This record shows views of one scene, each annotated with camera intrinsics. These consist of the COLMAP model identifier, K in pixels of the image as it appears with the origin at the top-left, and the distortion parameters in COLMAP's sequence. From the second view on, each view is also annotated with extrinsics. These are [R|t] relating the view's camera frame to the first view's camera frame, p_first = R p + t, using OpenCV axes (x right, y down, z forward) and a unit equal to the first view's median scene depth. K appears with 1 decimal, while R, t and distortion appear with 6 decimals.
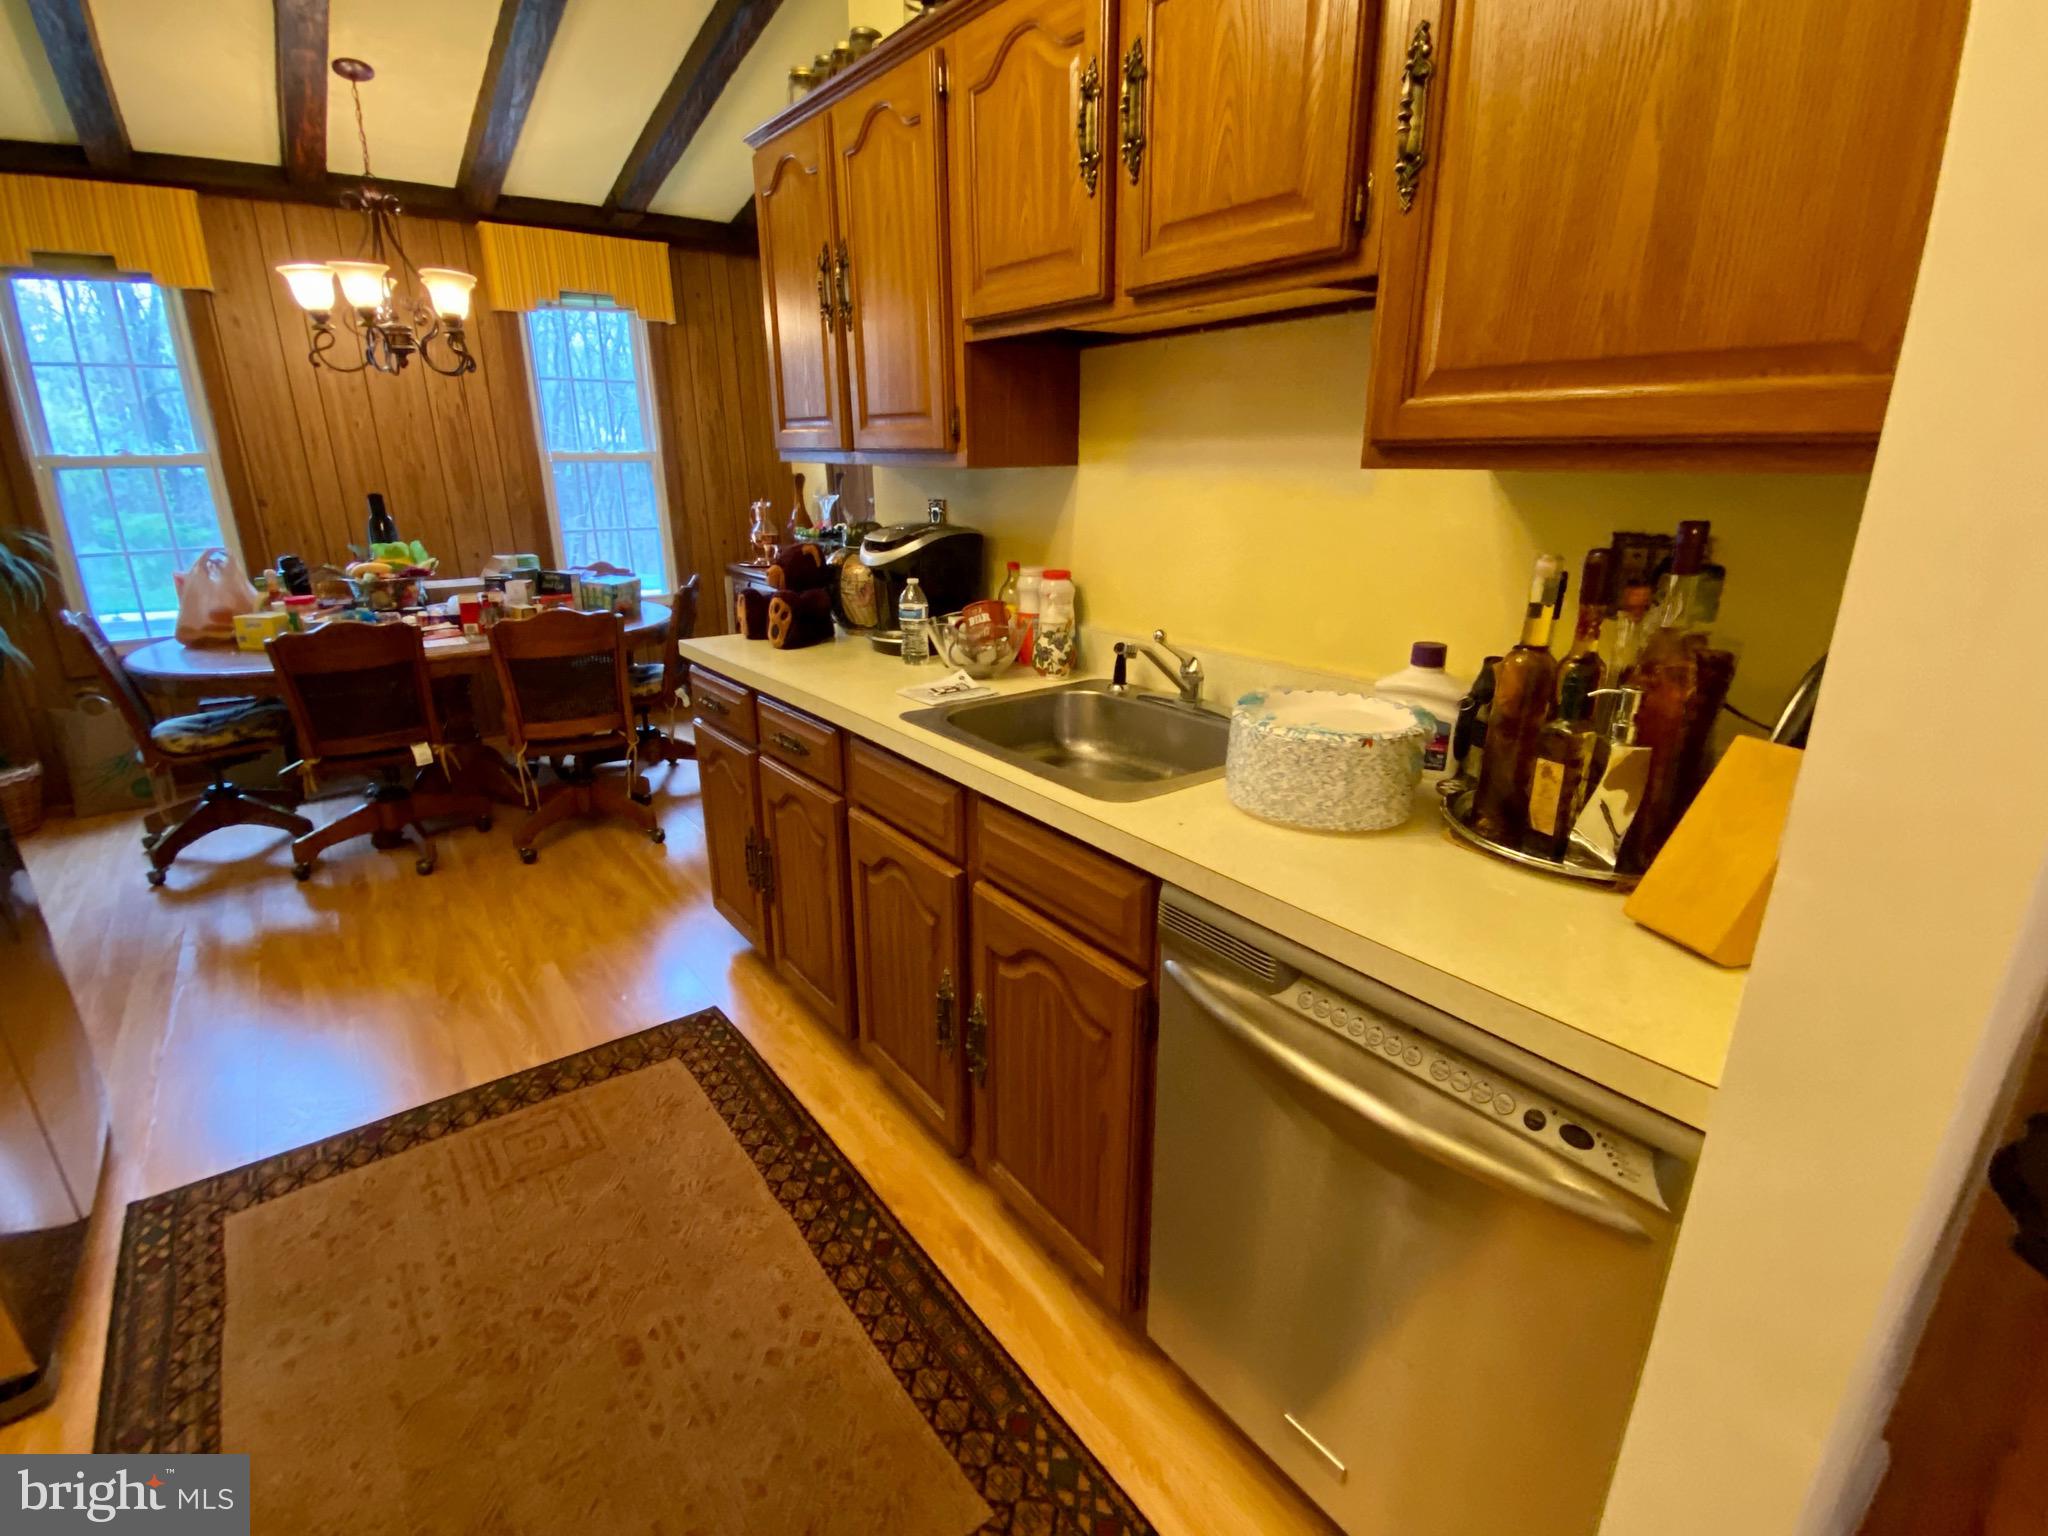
lens RADIAL K [[959.0, 0, 1015.0], [0, 959.0, 760.5], [0, 0, 1]] dist [0.038203, -0.030082]
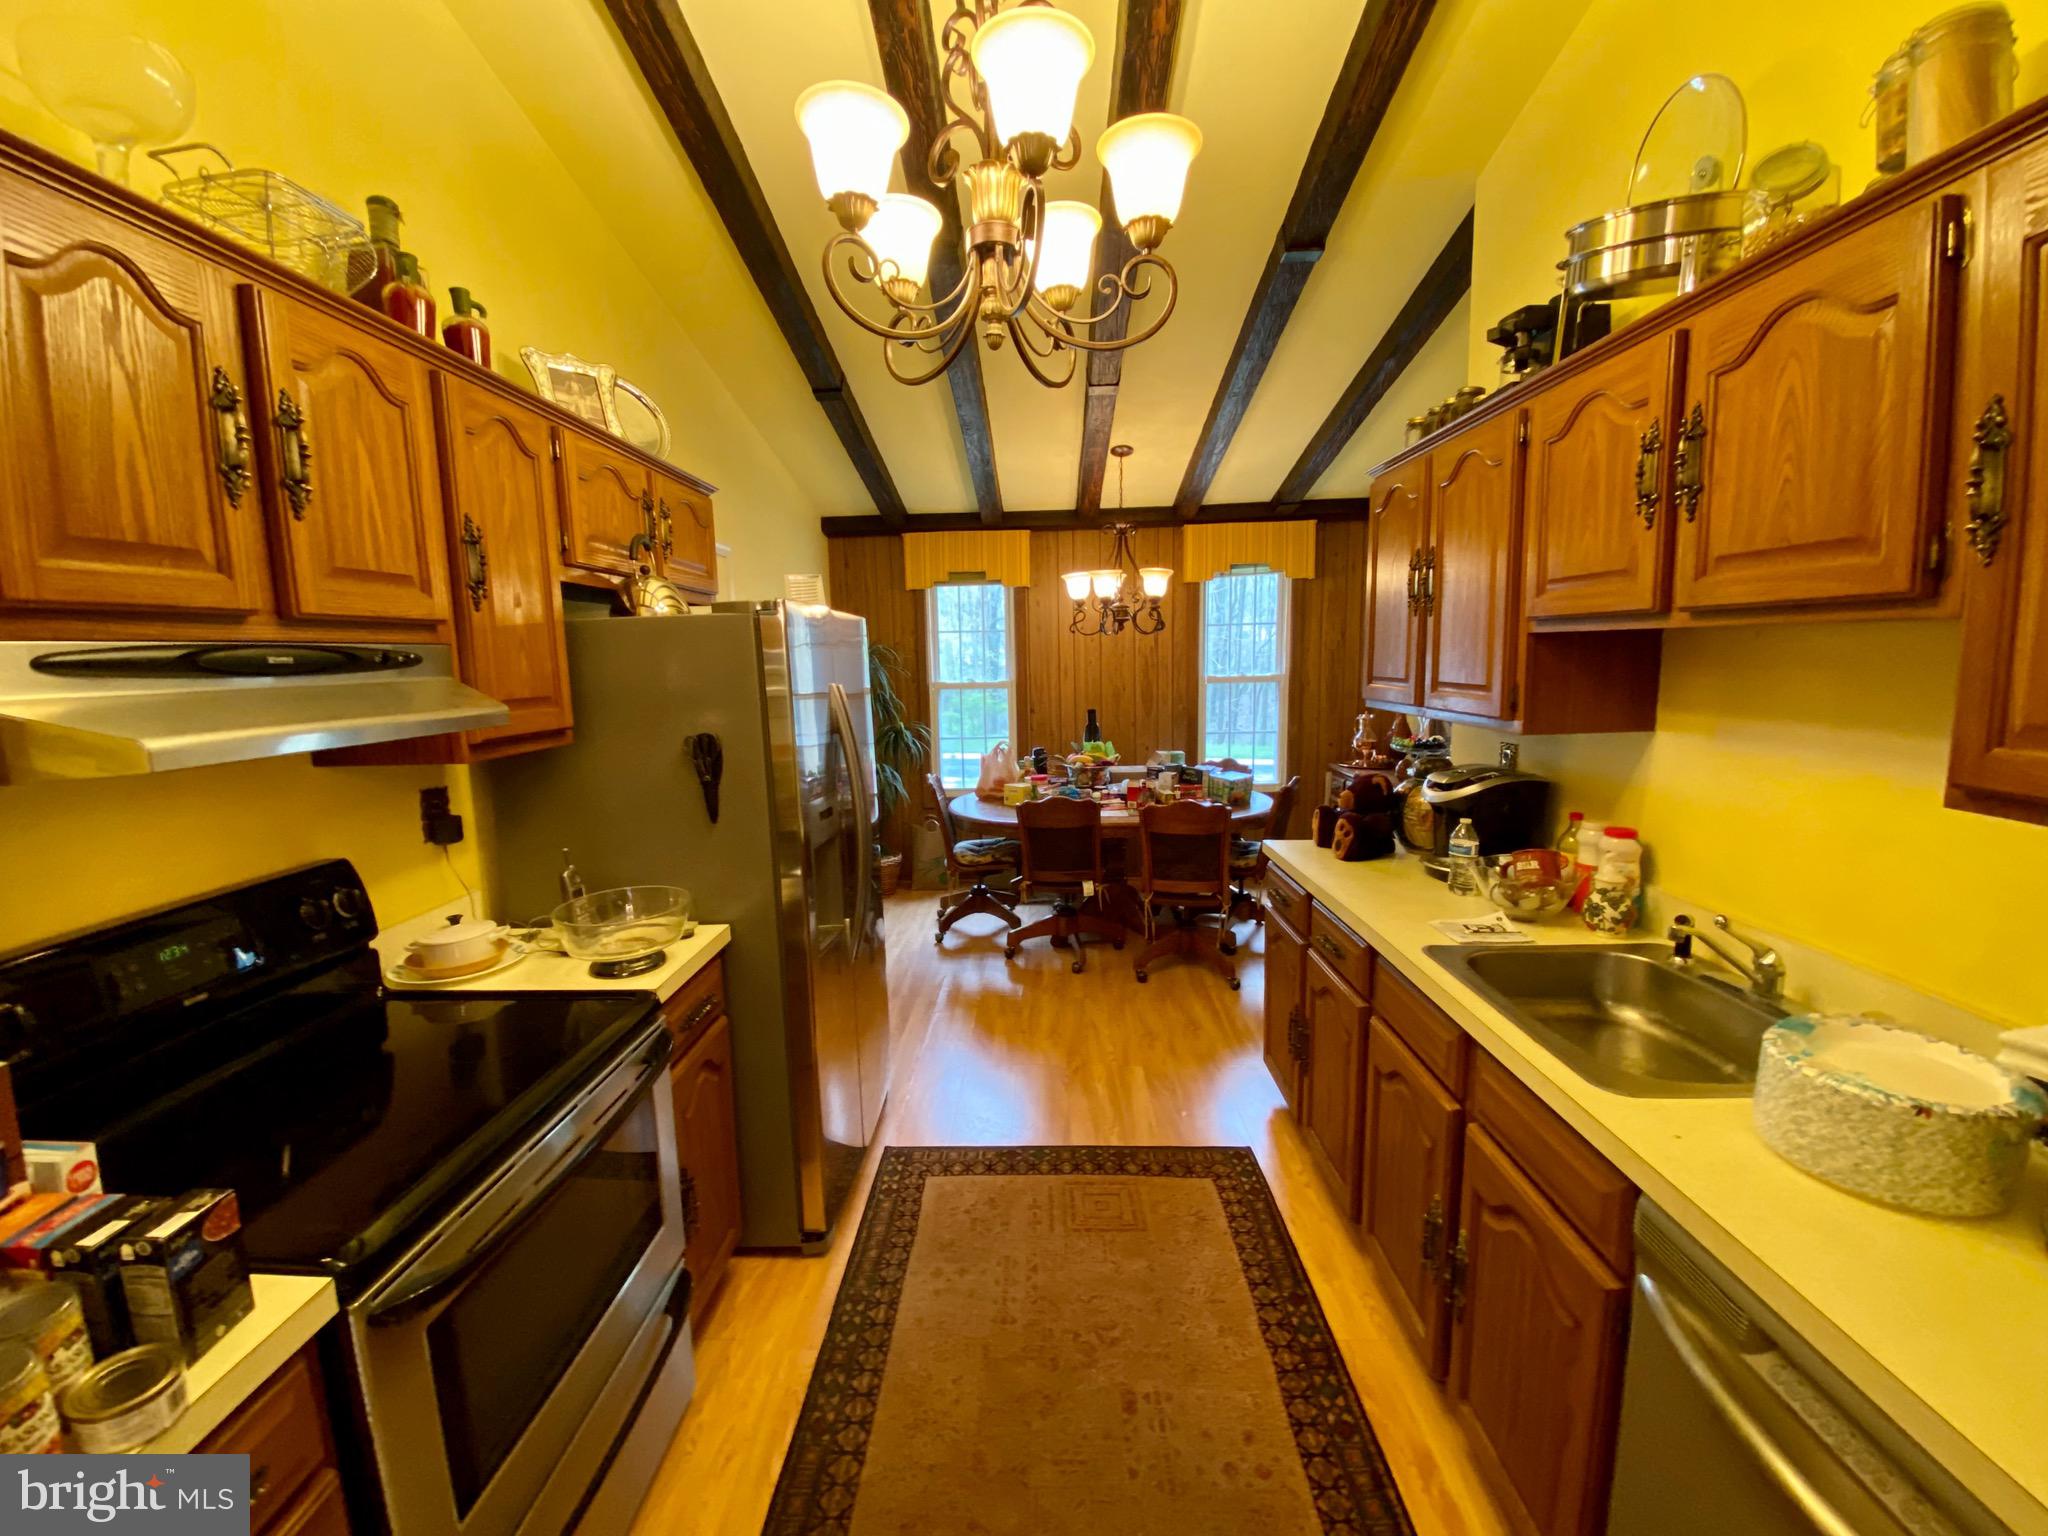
lens RADIAL K [[826.1, 0, 1017.5], [0, 826.1, 751.6], [0, 0, 1]] dist [0.010076, -0.018463]
pose [[0.783824, 0.064185, -0.617657, 0.078720], [-0.174824, 0.977222, -0.120306, -0.059934], [0.595867, 0.202280, 0.777191, -0.090545]]
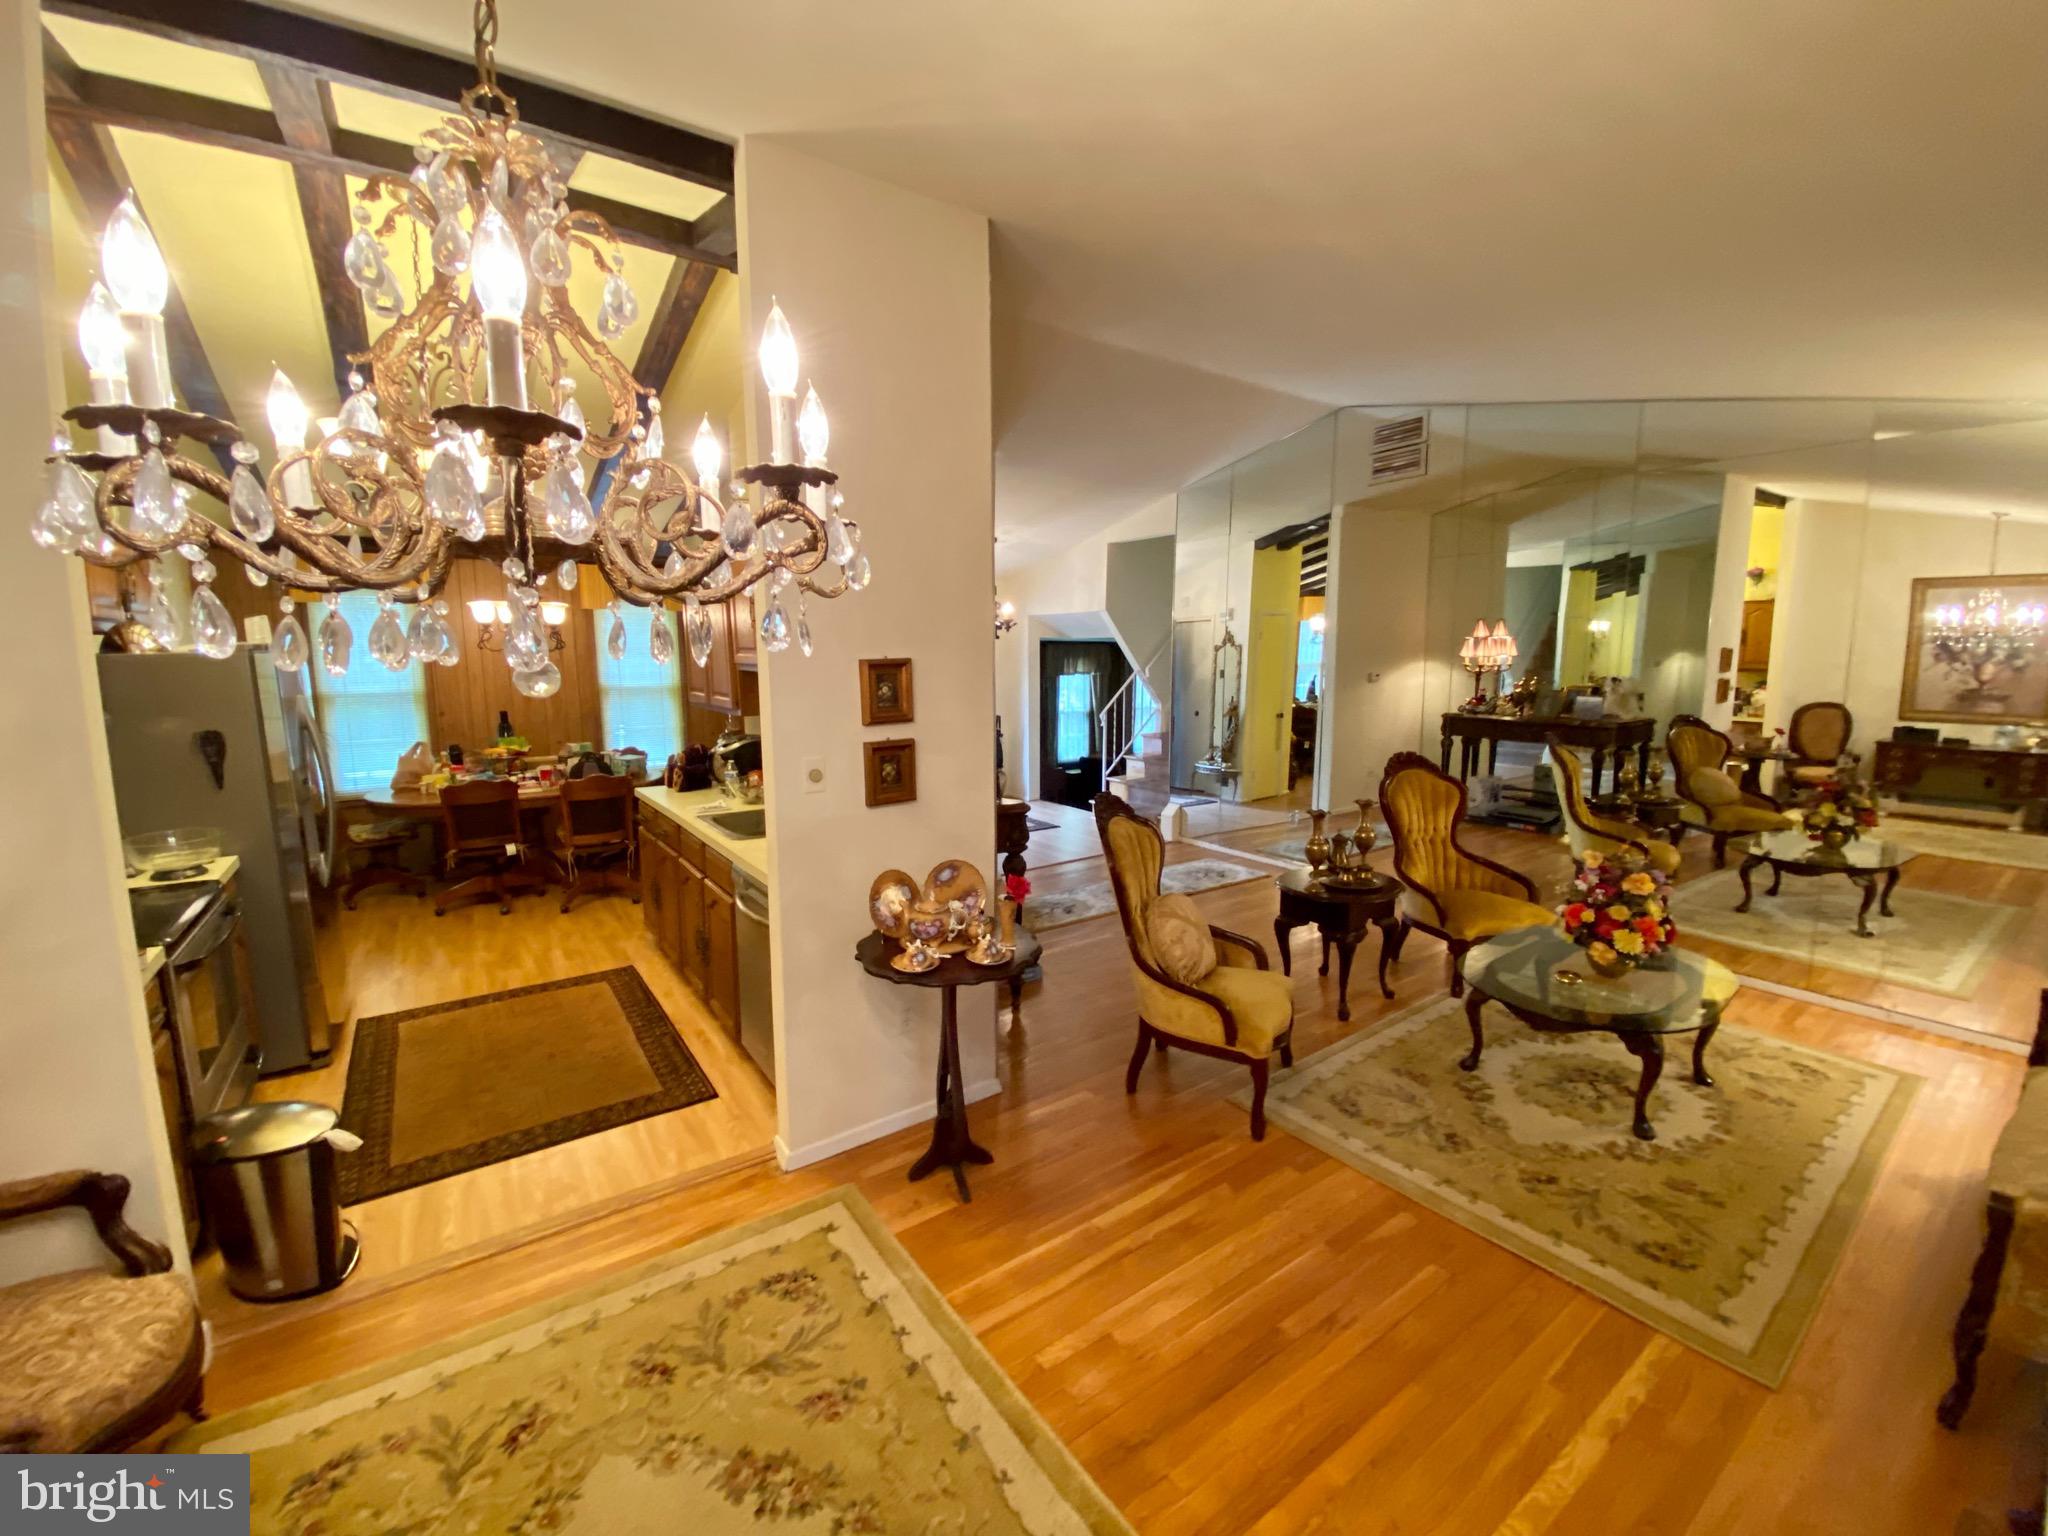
lens RADIAL K [[832.1, 0, 1018.5], [0, 832.1, 762.7], [0, 0, 1]] dist [0.016094, -0.018460]
pose [[0.999624, 0.008854, -0.025962, 0.617543], [-0.013171, 0.985156, -0.171157, 0.138643], [0.024061, 0.171435, 0.984902, -0.895538]]
